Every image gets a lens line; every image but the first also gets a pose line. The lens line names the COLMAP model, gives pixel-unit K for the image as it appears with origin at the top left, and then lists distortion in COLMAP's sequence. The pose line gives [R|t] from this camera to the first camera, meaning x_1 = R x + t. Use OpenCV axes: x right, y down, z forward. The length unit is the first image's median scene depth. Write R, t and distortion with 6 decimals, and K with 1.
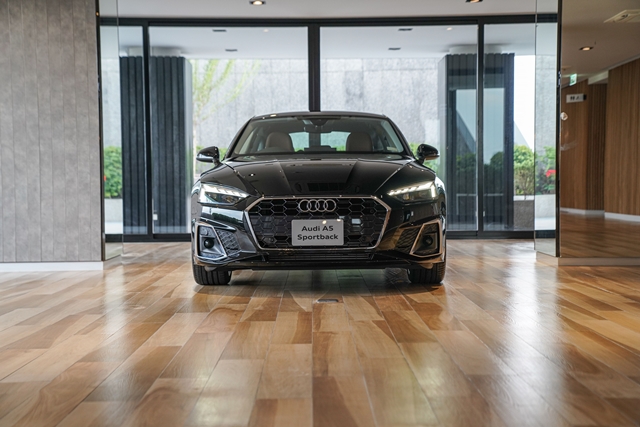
lens RADIAL K [[1168.2, 0, 319.2], [0, 1168.2, 215.1], [0, 0, 1]] dist [0.344432, 0.000000]
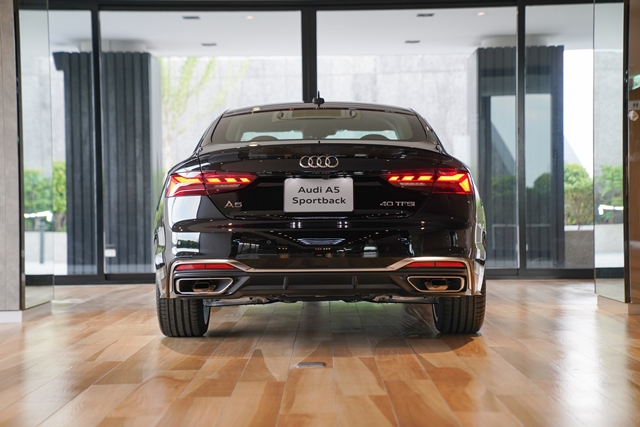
lens RADIAL K [[1283.7, 0, 321.7], [0, 1283.7, 210.6], [0, 0, 1]] dist [0.452272, 0.000000]
pose [[0.999860, -0.003137, -0.016457, 0.017377], [0.002573, 0.999412, -0.034201, 0.003646], [0.016555, 0.034154, 0.999279, 0.130109]]
